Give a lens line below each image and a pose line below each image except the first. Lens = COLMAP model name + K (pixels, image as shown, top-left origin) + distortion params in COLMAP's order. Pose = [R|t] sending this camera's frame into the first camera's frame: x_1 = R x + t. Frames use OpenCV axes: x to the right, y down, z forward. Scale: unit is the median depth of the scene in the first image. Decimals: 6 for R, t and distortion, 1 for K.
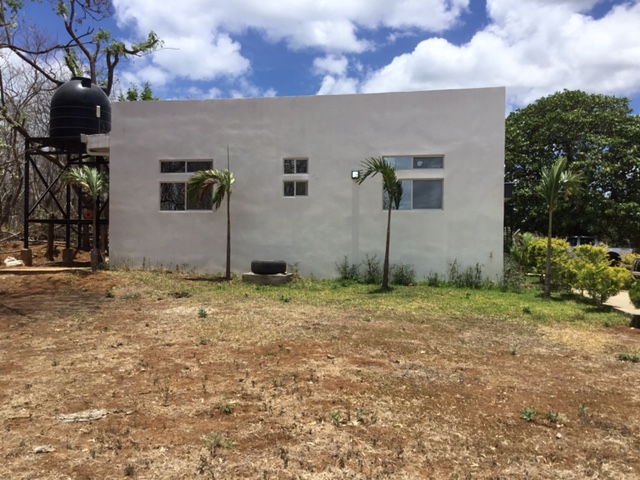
lens RADIAL K [[589.7, 0, 320.0], [0, 589.7, 240.0], [0, 0, 1]] dist [0.005308, 0.000377]
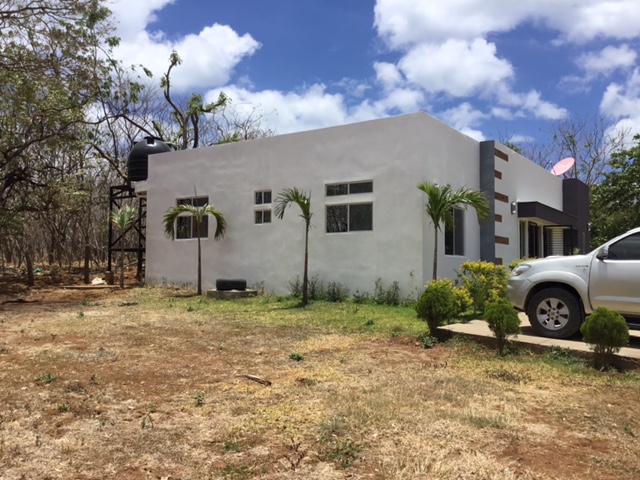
lens RADIAL K [[656.5, 0, 320.0], [0, 656.5, 240.0], [0, 0, 1]] dist [-0.085141, -0.000034]
pose [[0.897202, -0.028756, -0.440683, 0.622320], [0.015527, 0.999315, -0.033597, 0.002956], [0.441348, 0.023300, 0.897034, -0.101538]]
